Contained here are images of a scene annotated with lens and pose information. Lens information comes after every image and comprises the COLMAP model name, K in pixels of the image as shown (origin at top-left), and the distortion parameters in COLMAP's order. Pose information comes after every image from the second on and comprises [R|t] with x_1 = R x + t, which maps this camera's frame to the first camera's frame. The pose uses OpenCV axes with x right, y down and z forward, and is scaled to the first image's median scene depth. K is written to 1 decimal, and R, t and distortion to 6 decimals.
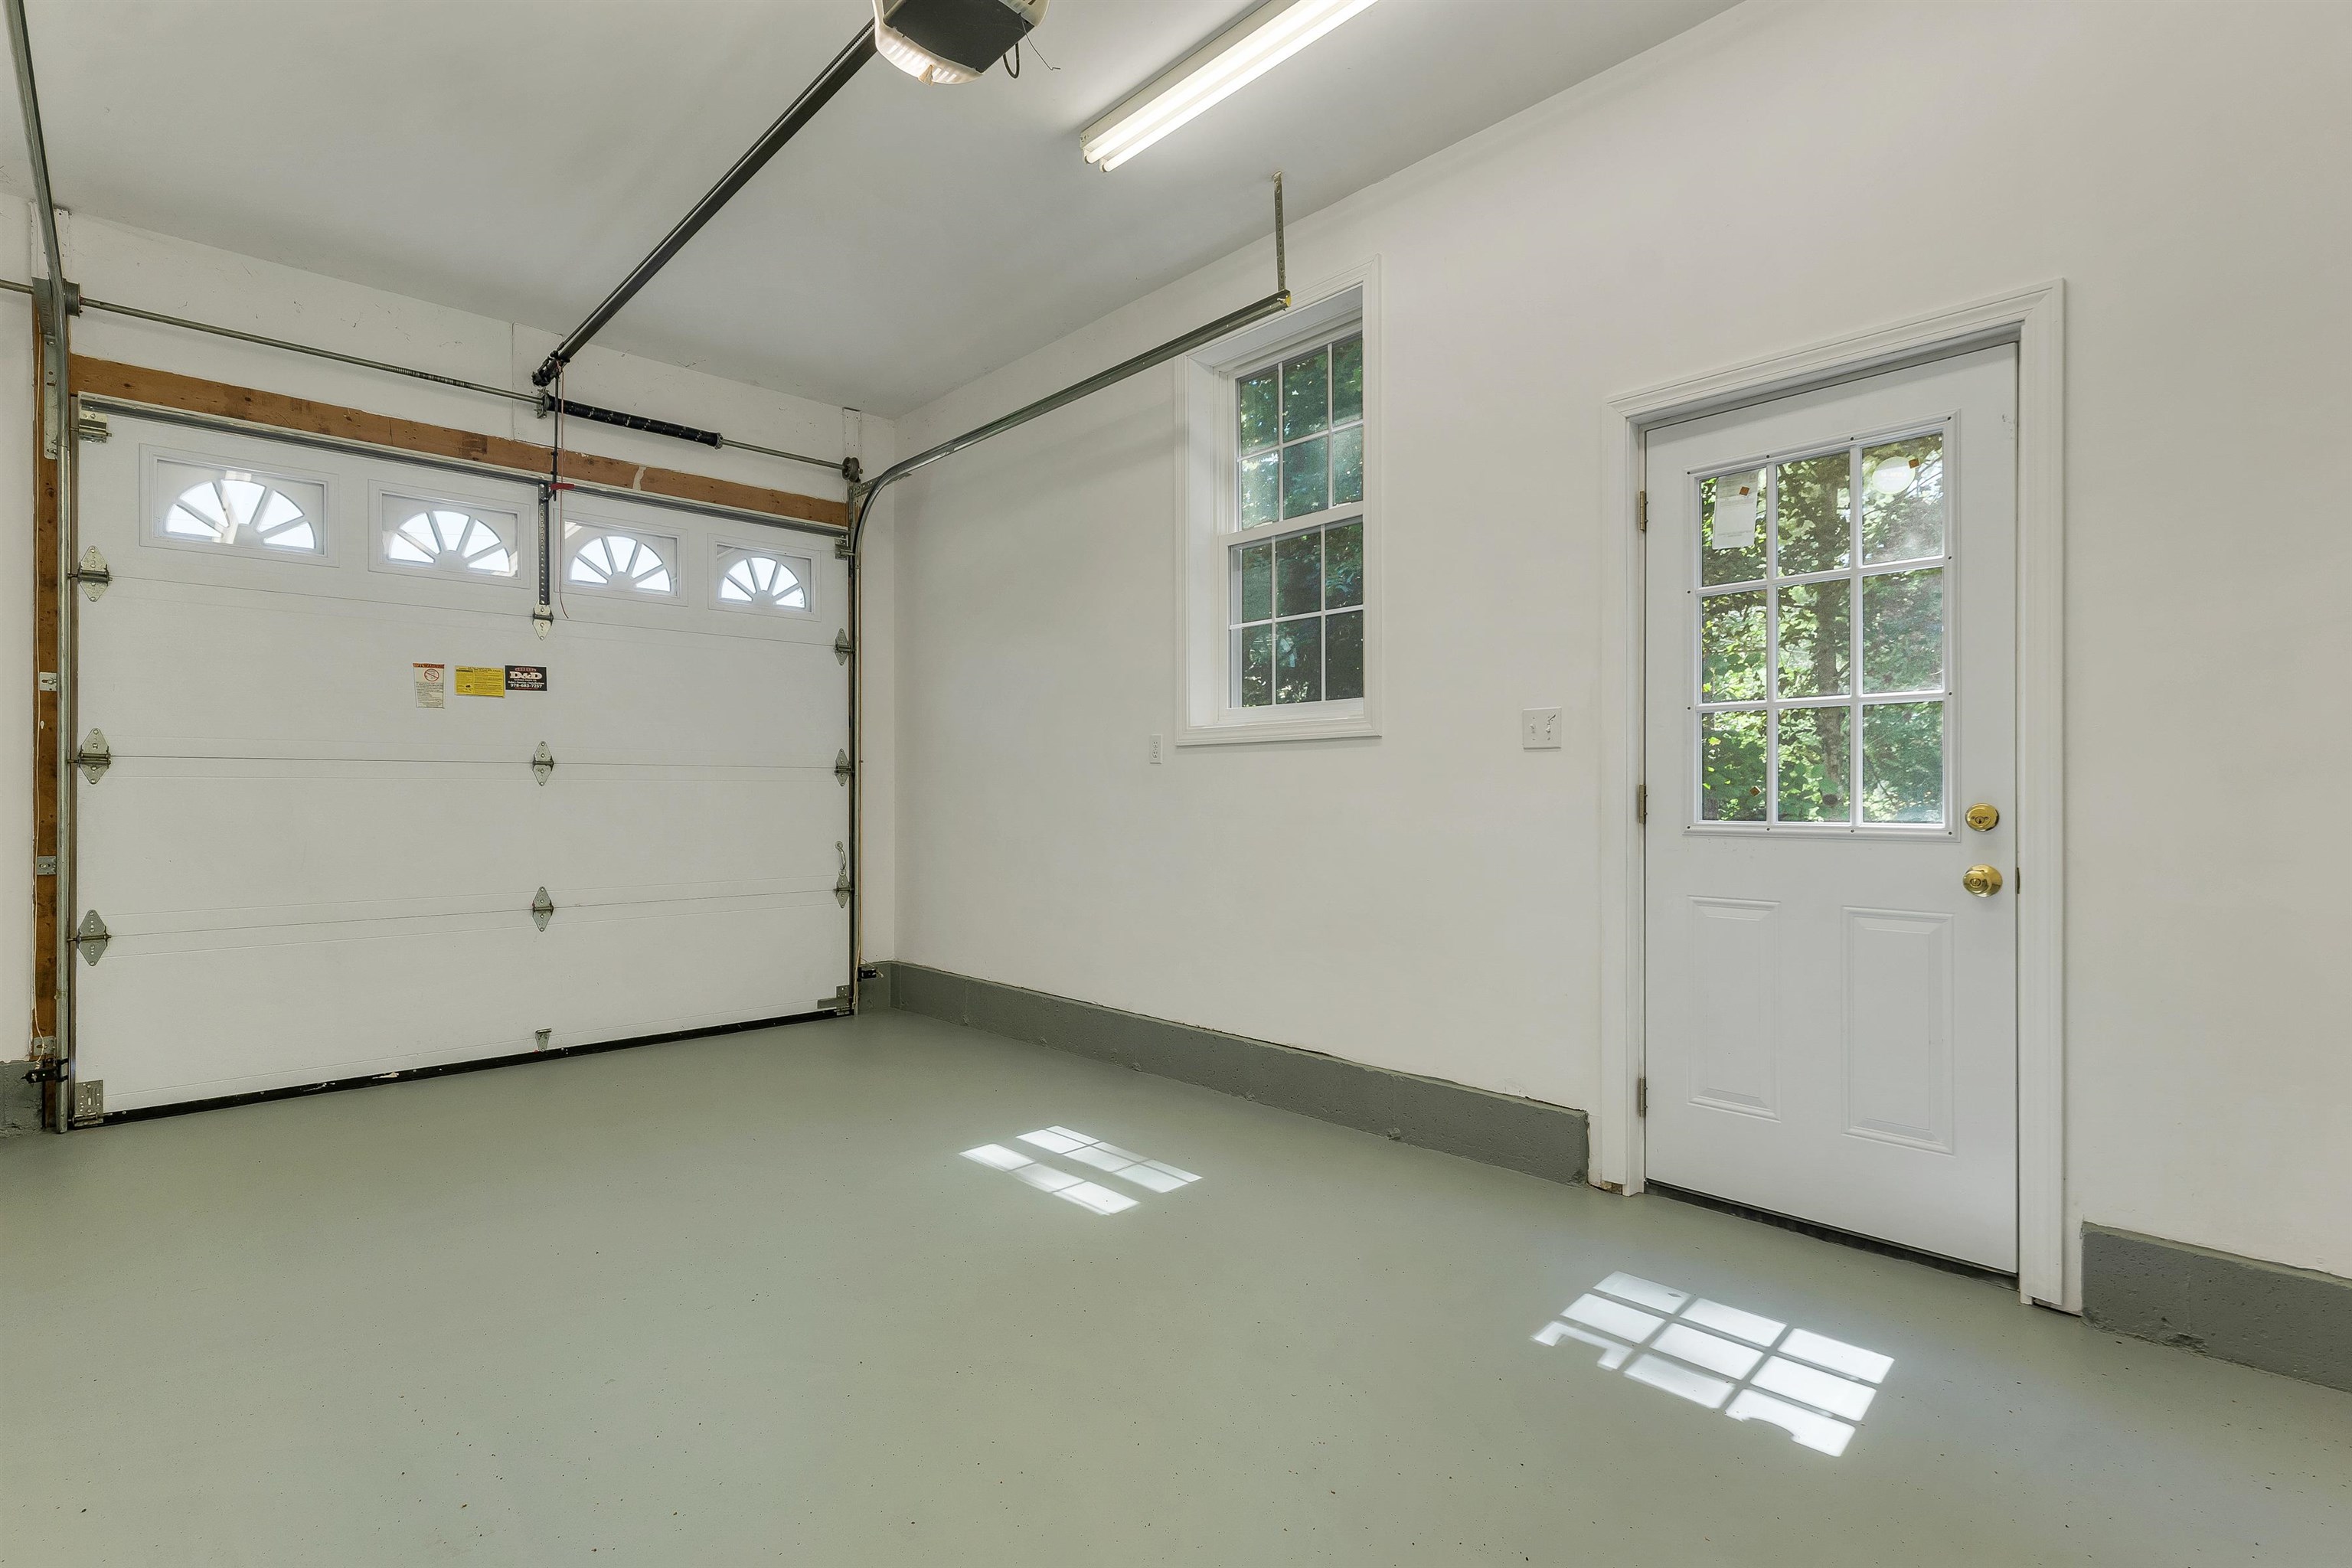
lens RADIAL K [[1124.3, 0, 1186.7], [0, 1124.3, 780.0], [0, 0, 1]] dist [0.003338, -0.000546]
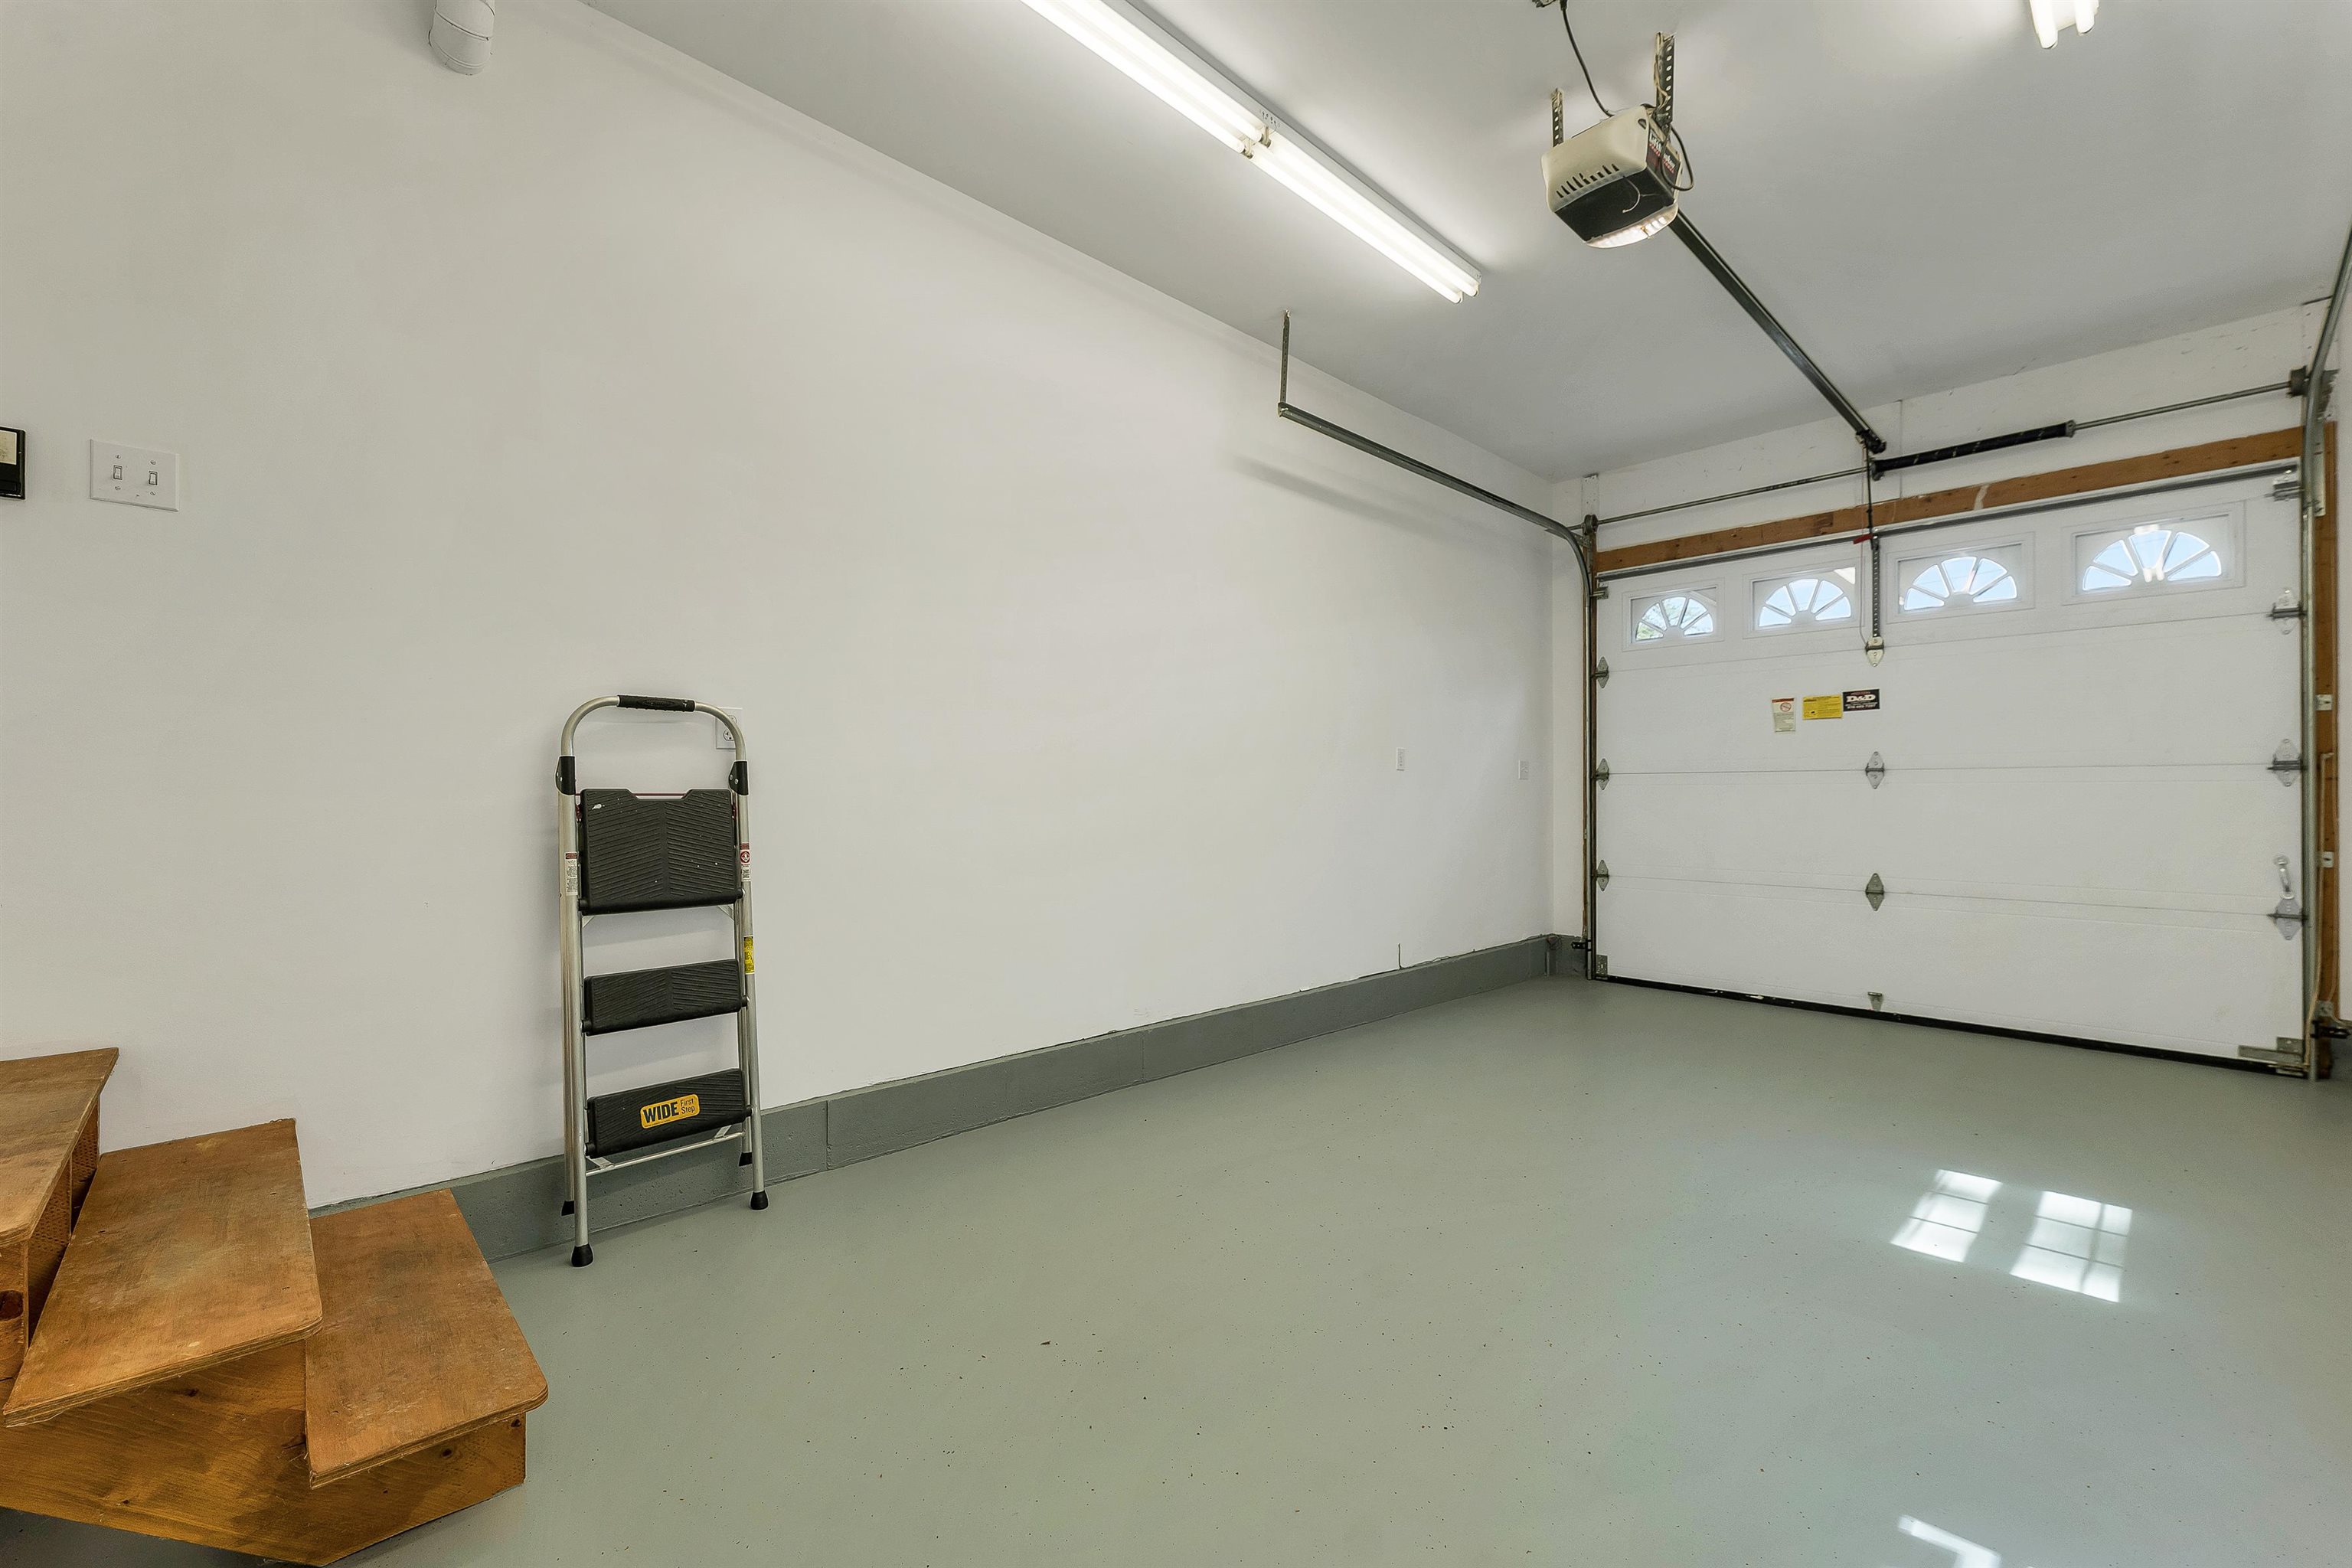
lens RADIAL K [[968.0, 0, 1179.0], [0, 968.0, 793.6], [0, 0, 1]] dist [-0.001830, 0.000742]
pose [[0.003622, -0.003836, -0.999986, 0.478698], [0.010148, 0.999941, -0.003800, 0.006941], [0.999942, -0.010134, 0.003660, 0.272716]]
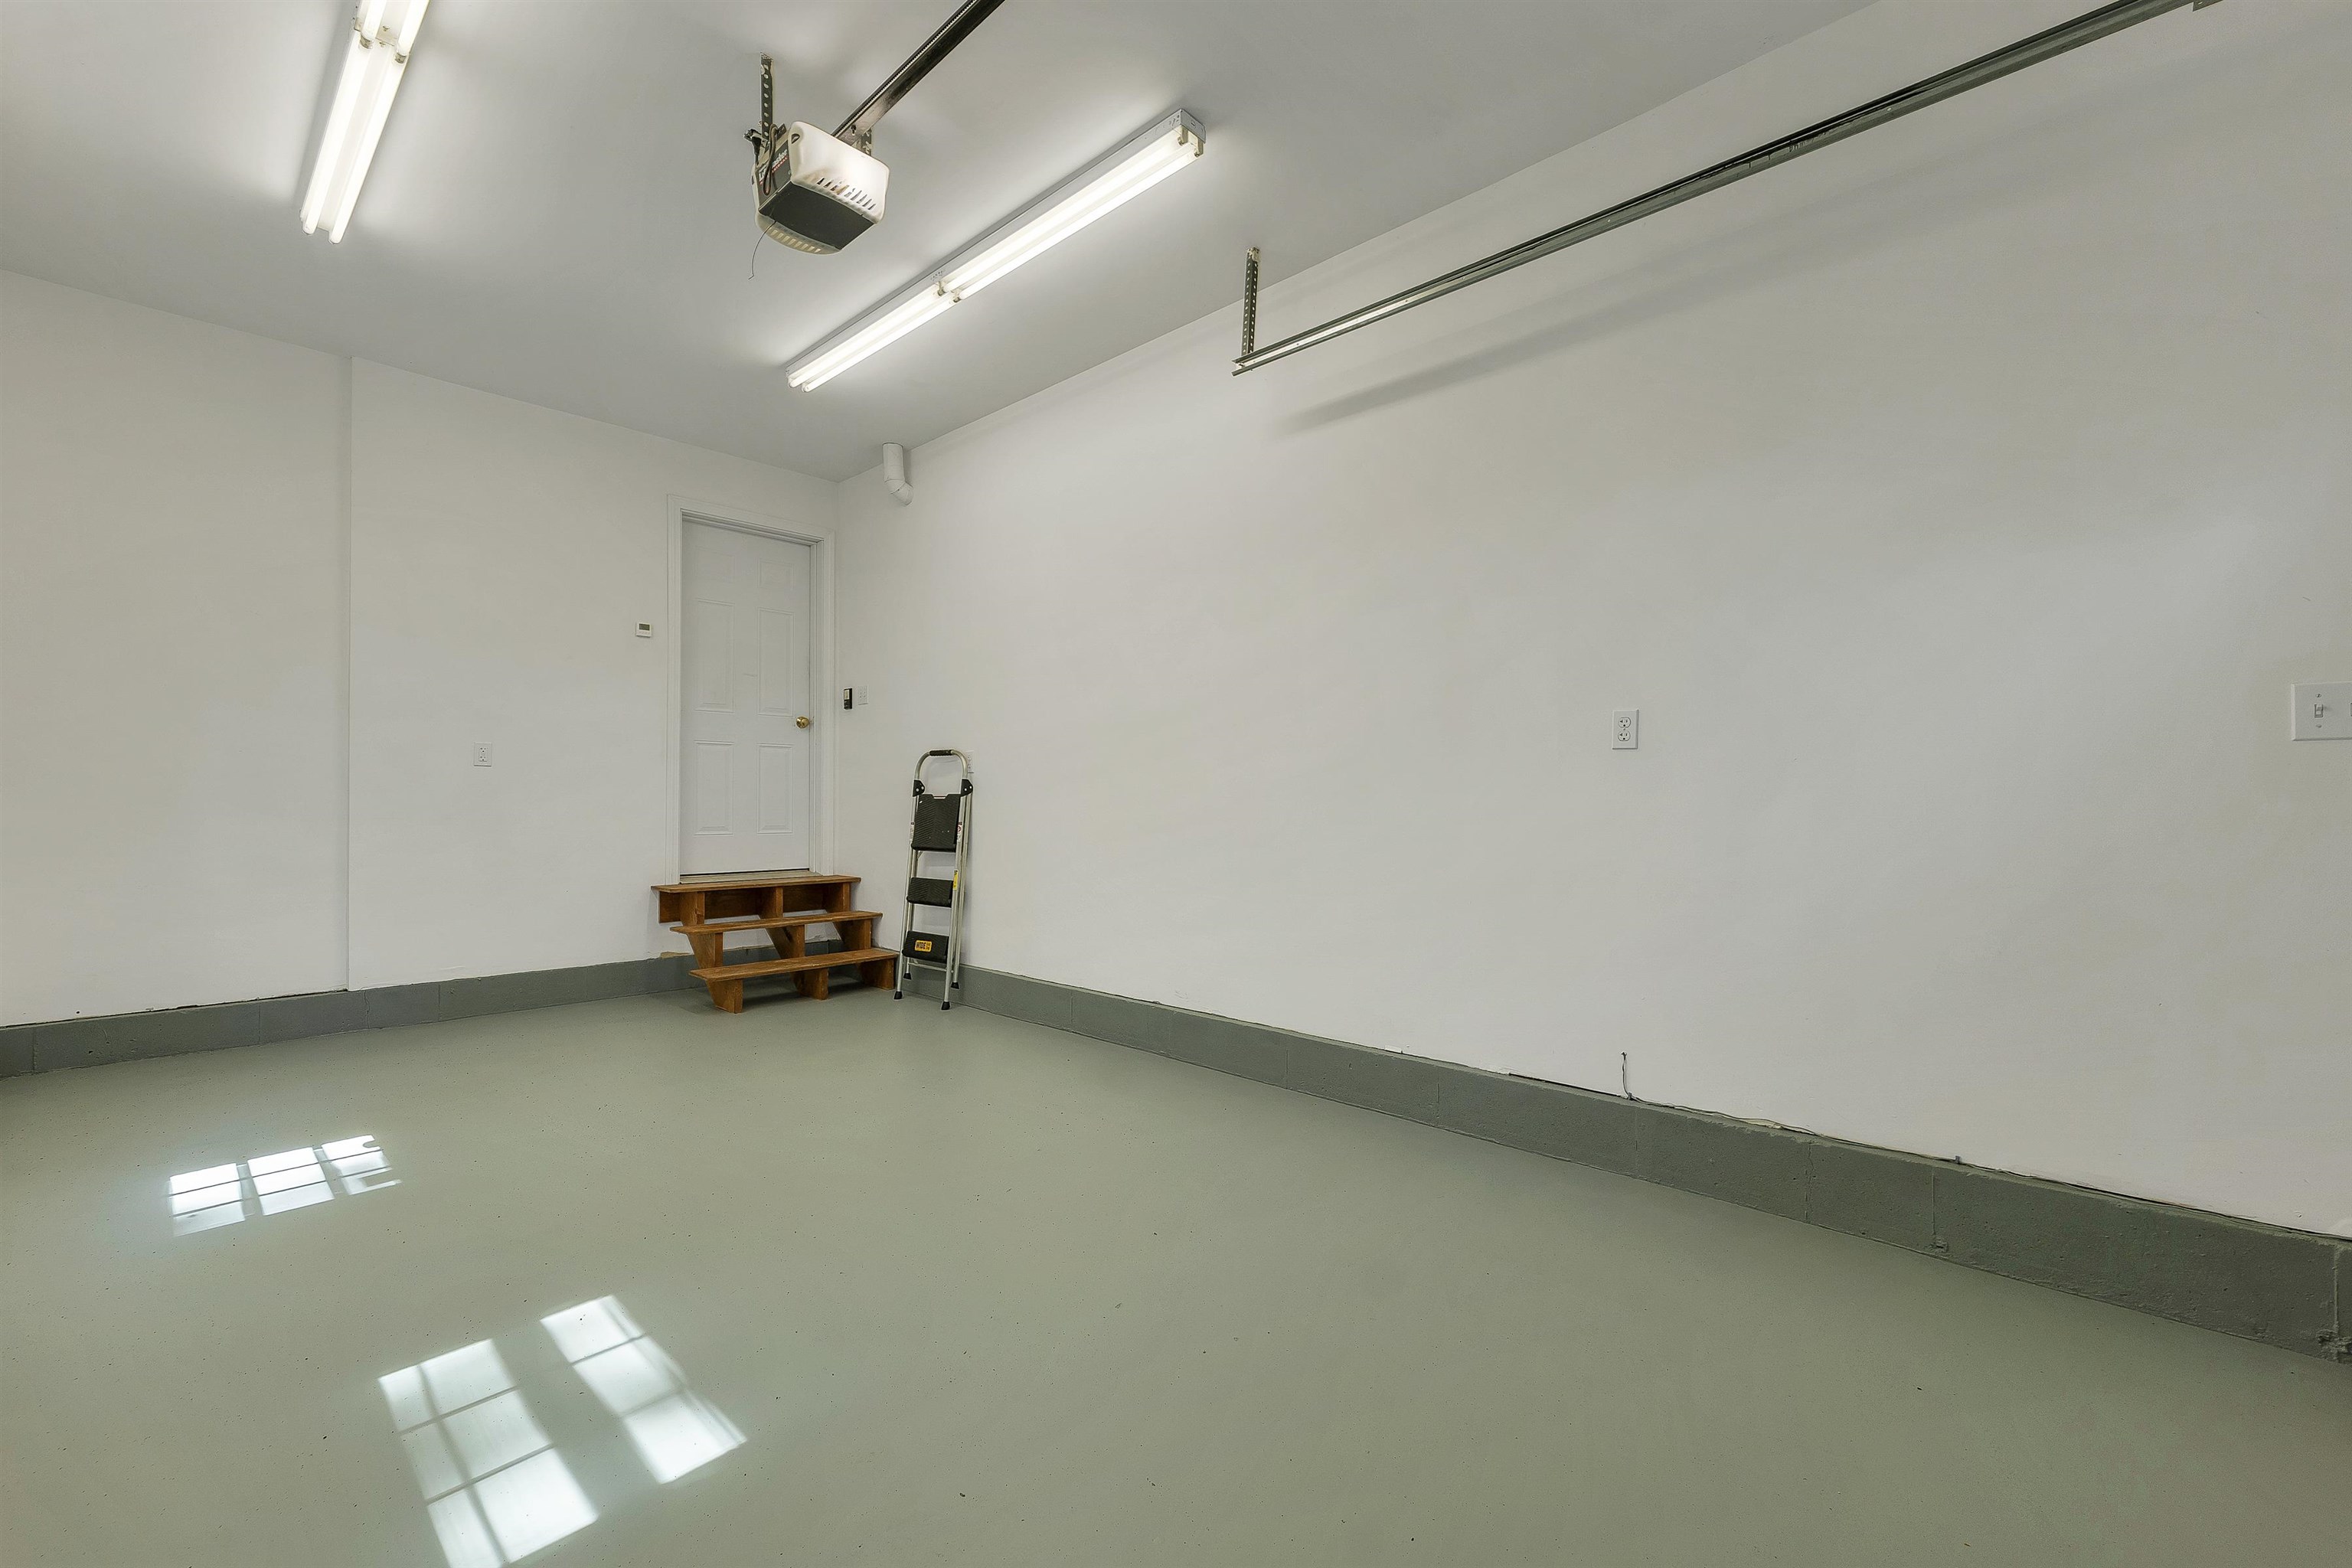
lens RADIAL K [[968.0, 0, 1179.2], [0, 968.0, 793.2], [0, 0, 1]] dist [-0.001830, 0.000742]
pose [[-0.998237, 0.002930, -0.059287, -0.303530], [0.003797, 0.999888, -0.014509, 0.016389], [0.059238, -0.014709, -0.998136, 1.158212]]
